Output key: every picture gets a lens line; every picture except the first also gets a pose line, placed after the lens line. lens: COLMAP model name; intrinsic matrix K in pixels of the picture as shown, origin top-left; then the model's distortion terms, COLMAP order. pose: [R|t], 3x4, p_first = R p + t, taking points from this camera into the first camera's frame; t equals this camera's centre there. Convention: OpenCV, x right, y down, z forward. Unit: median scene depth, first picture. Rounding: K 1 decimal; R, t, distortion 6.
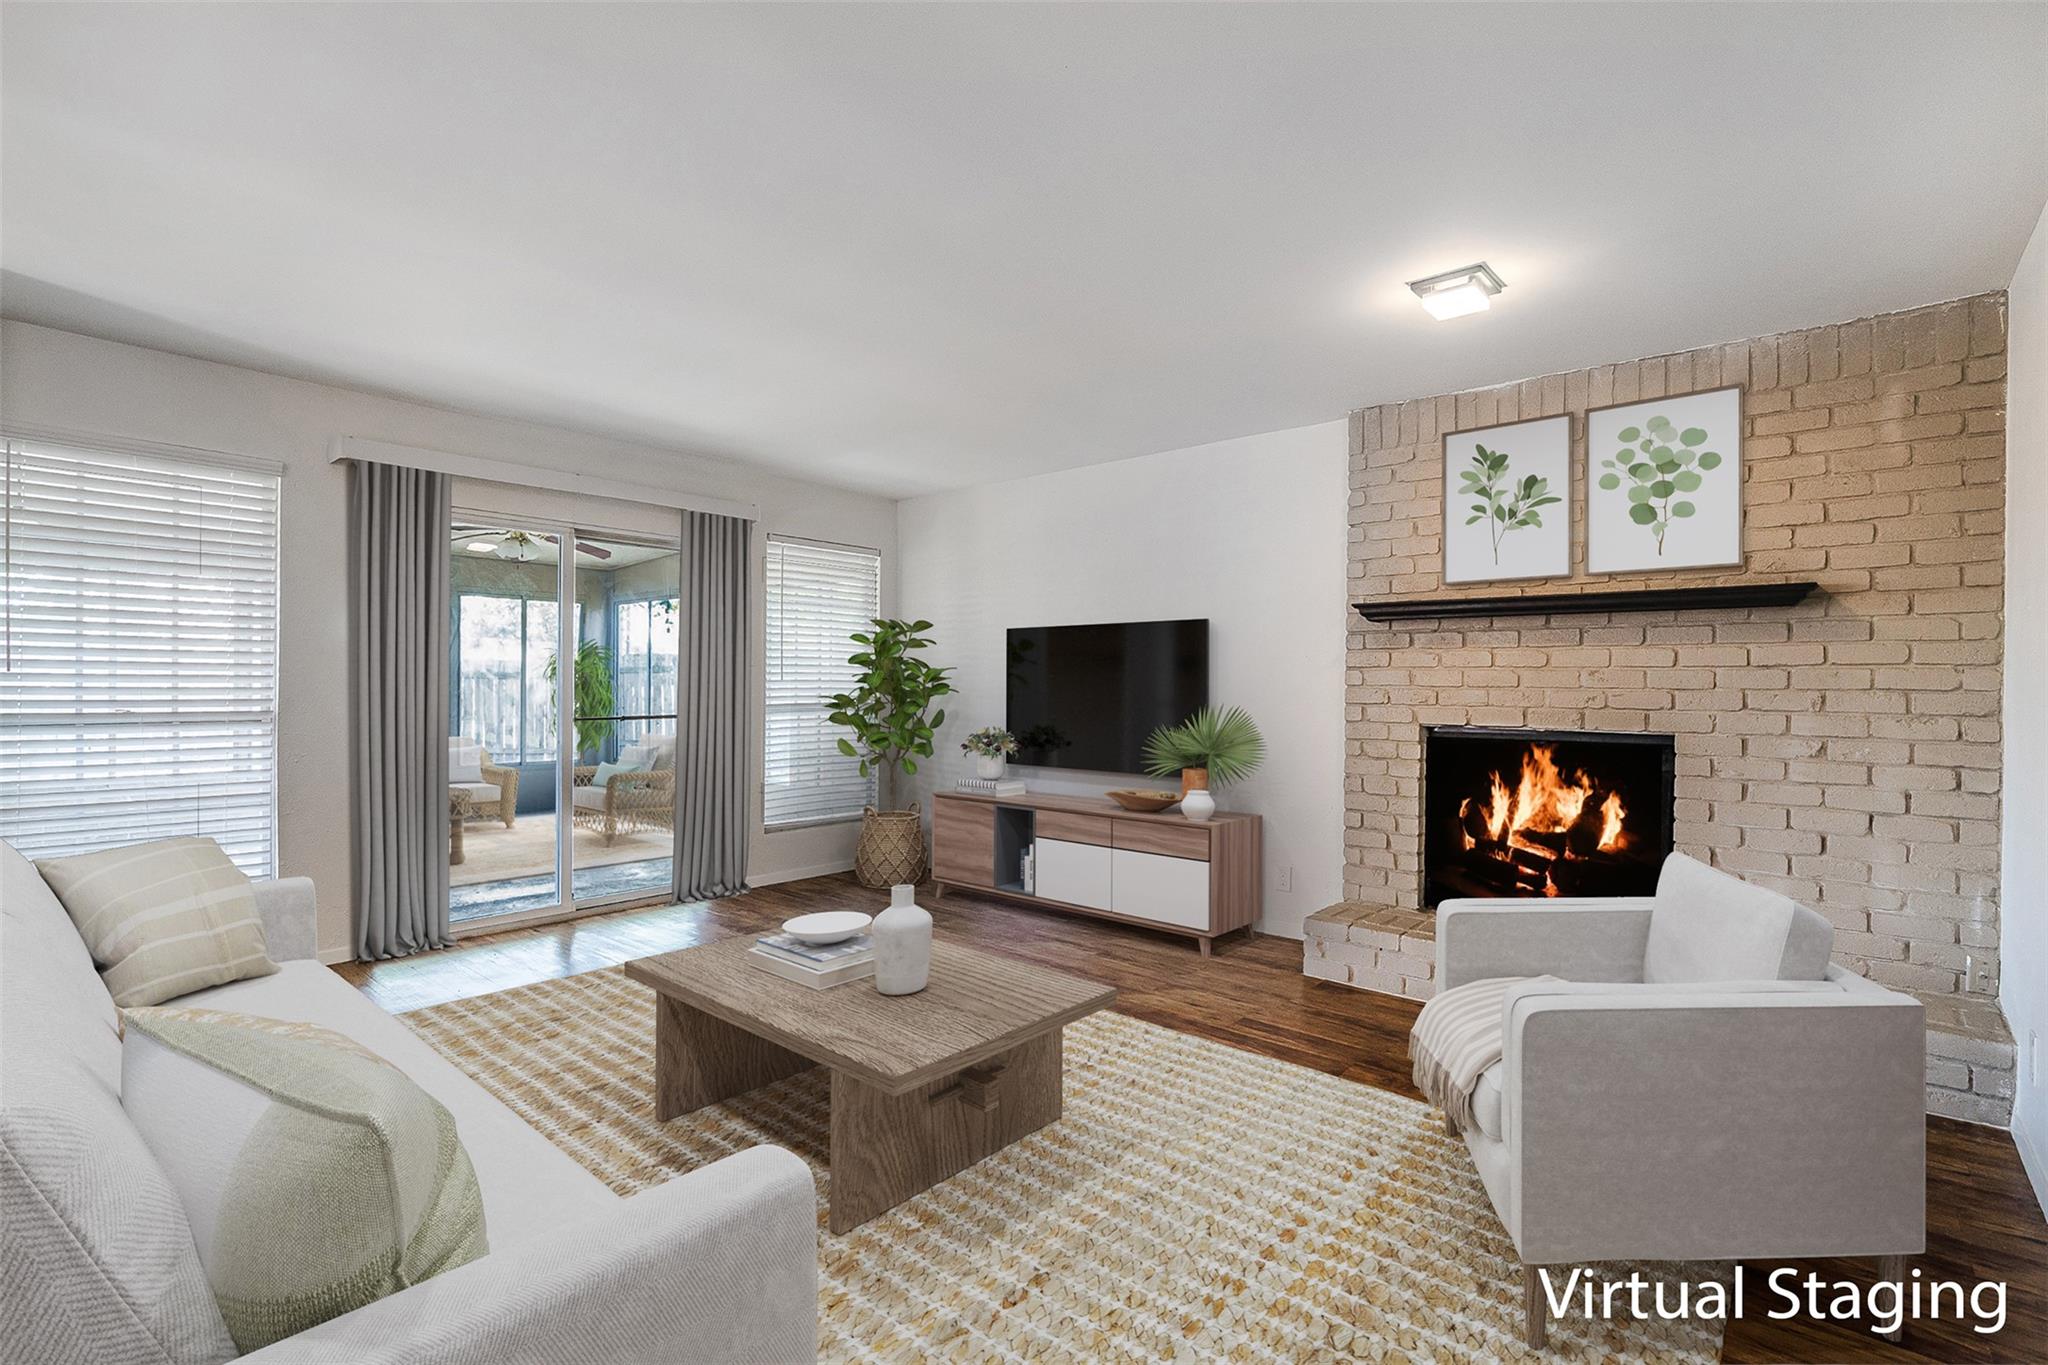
lens RADIAL K [[940.2, 0, 1024.0], [0, 940.2, 682.5], [0, 0, 1]] dist [-0.001198, -0.000037]
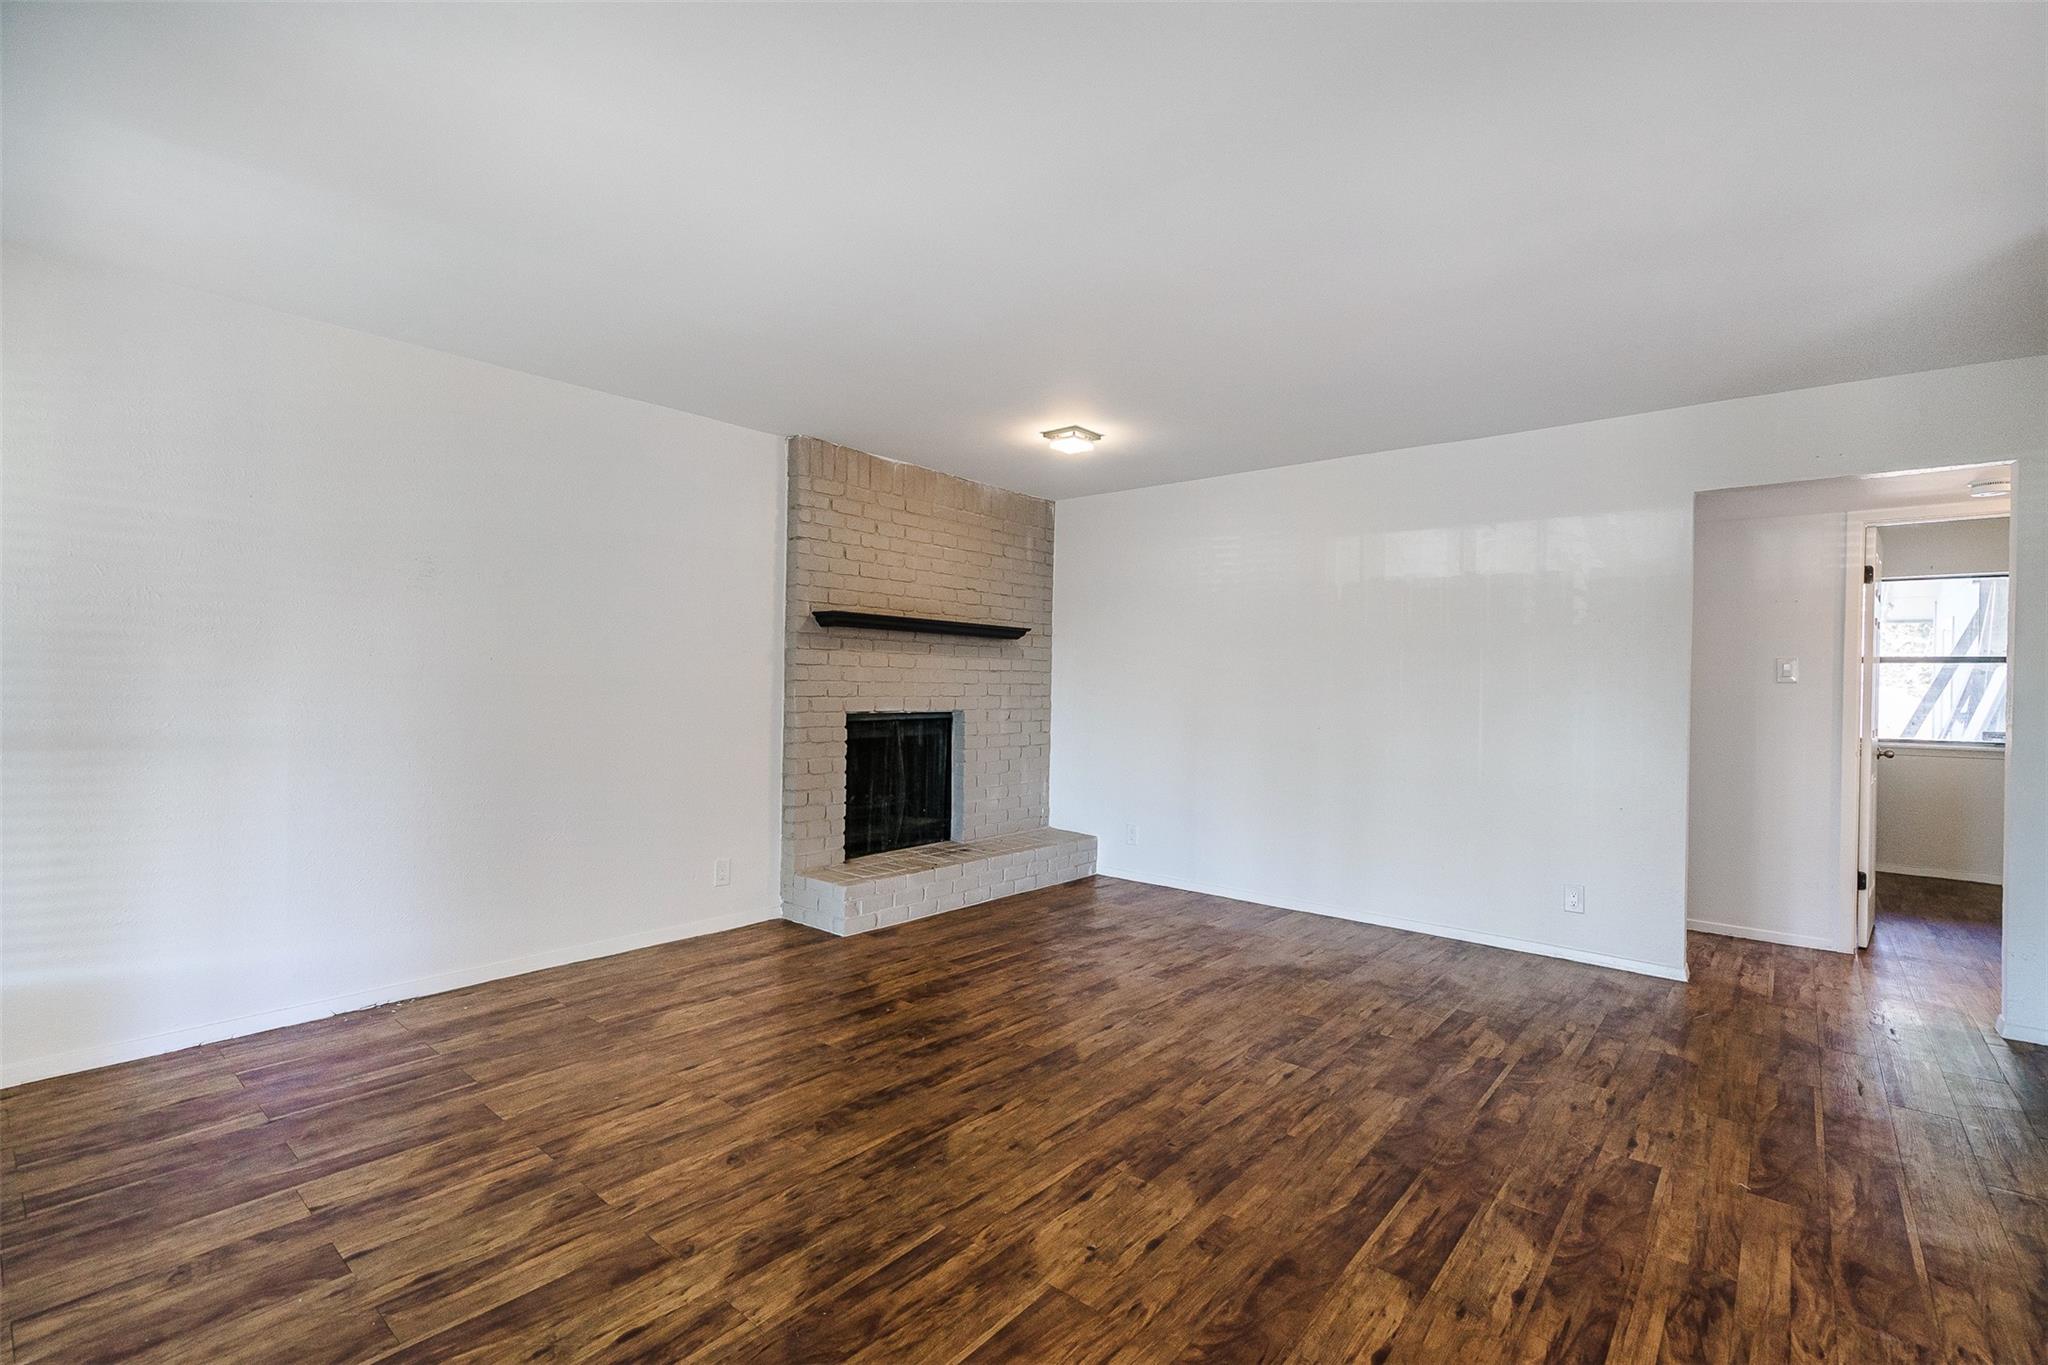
lens RADIAL K [[940.2, 0, 1024.0], [0, 940.2, 682.5], [0, 0, 1]] dist [-0.001198, -0.000037]
pose [[-0.020168, -0.006193, 0.999777, -0.827102], [-0.017239, 0.999834, 0.005845, -0.005838], [-0.999648, -0.017117, -0.020271, 0.803212]]
